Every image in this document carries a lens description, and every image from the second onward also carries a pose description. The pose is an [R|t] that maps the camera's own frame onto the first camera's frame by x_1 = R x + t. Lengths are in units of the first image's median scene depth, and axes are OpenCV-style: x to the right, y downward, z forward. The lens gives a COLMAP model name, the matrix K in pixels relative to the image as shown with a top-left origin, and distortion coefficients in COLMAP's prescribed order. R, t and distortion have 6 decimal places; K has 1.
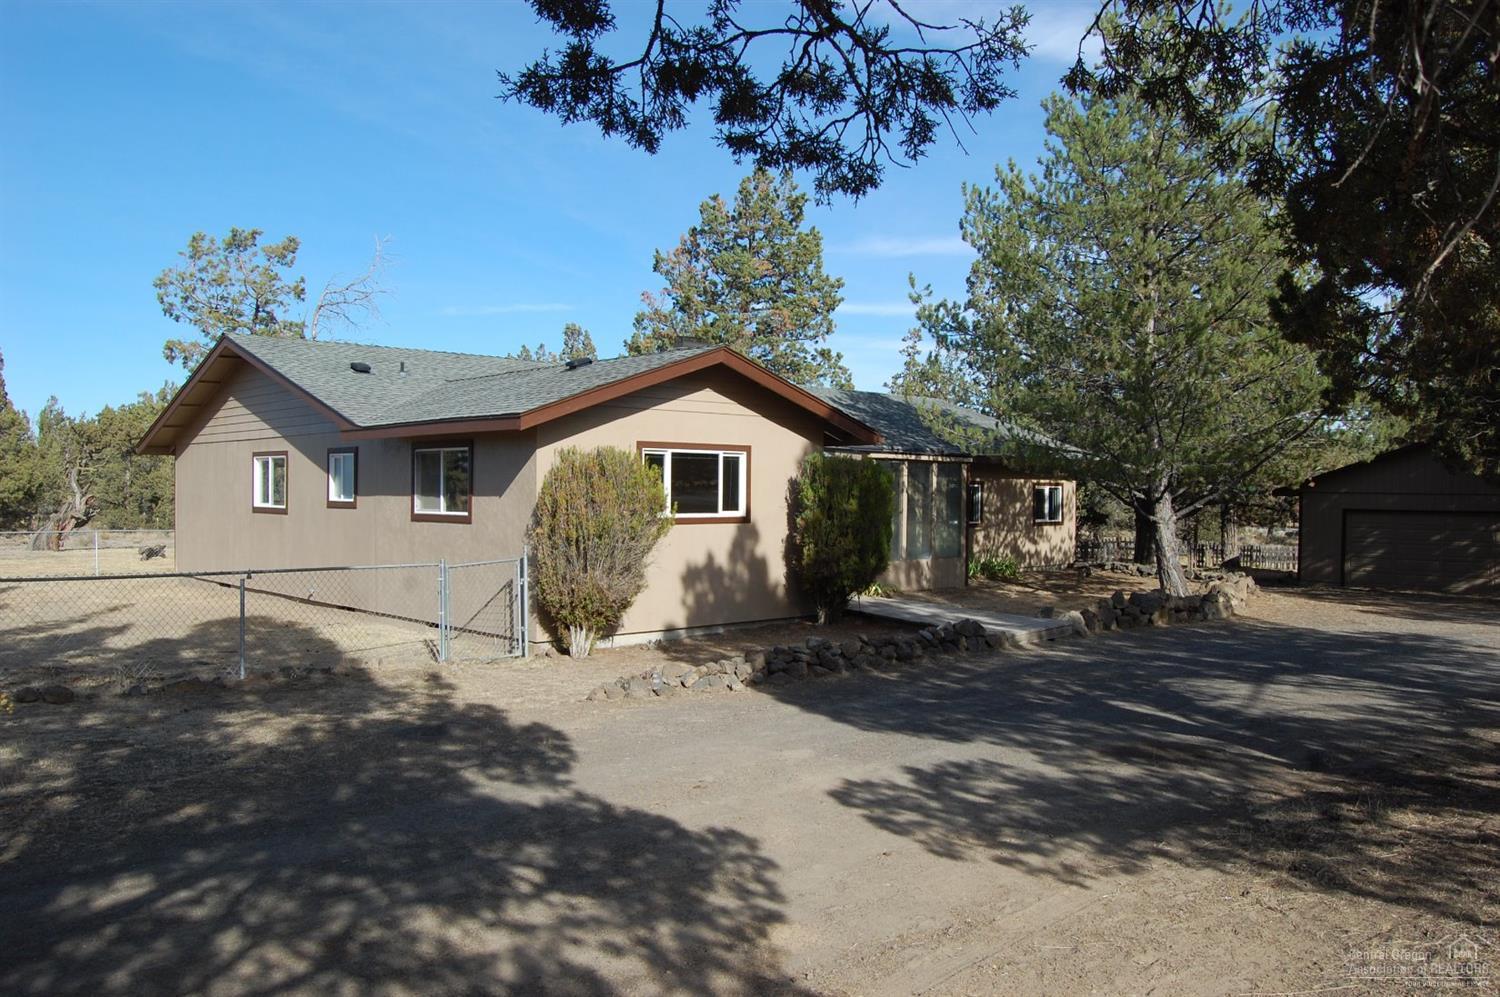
lens RADIAL K [[1183.0, 0, 748.3], [0, 1183.0, 502.2], [0, 0, 1]] dist [-0.073281, 0.001925]
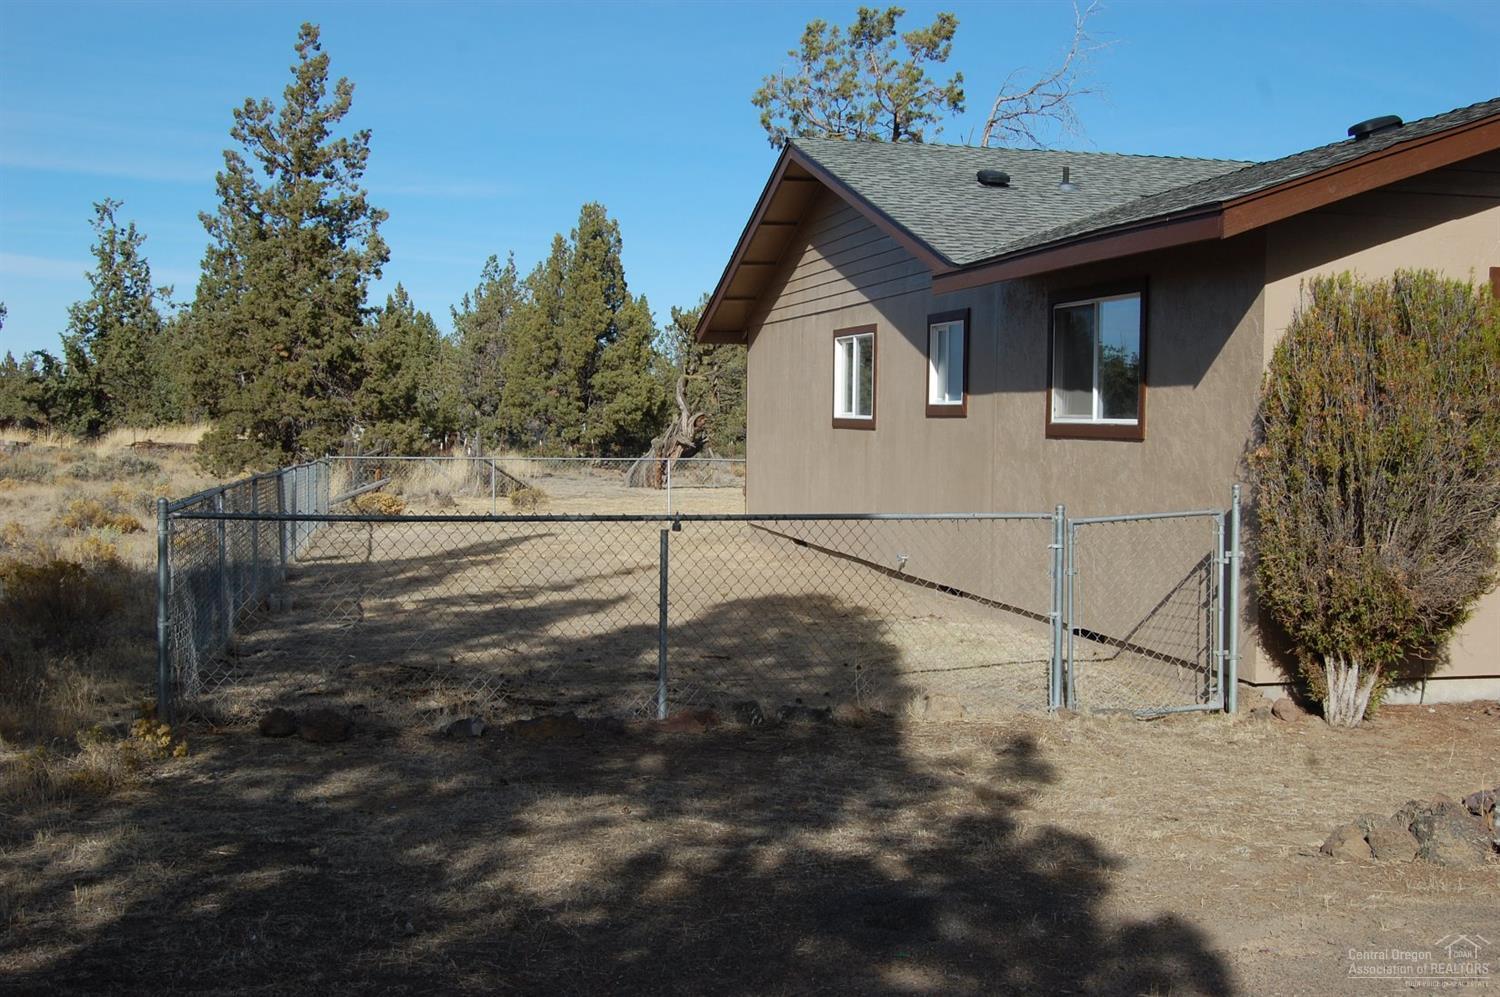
lens RADIAL K [[1728.5, 0, 749.9], [0, 1728.5, 509.5], [0, 0, 1]] dist [-0.050947, 0.000000]
pose [[0.870188, 0.032673, -0.491636, -0.010676], [-0.011510, 0.998875, 0.046009, 0.012258], [0.492586, -0.034378, 0.869584, 0.205739]]
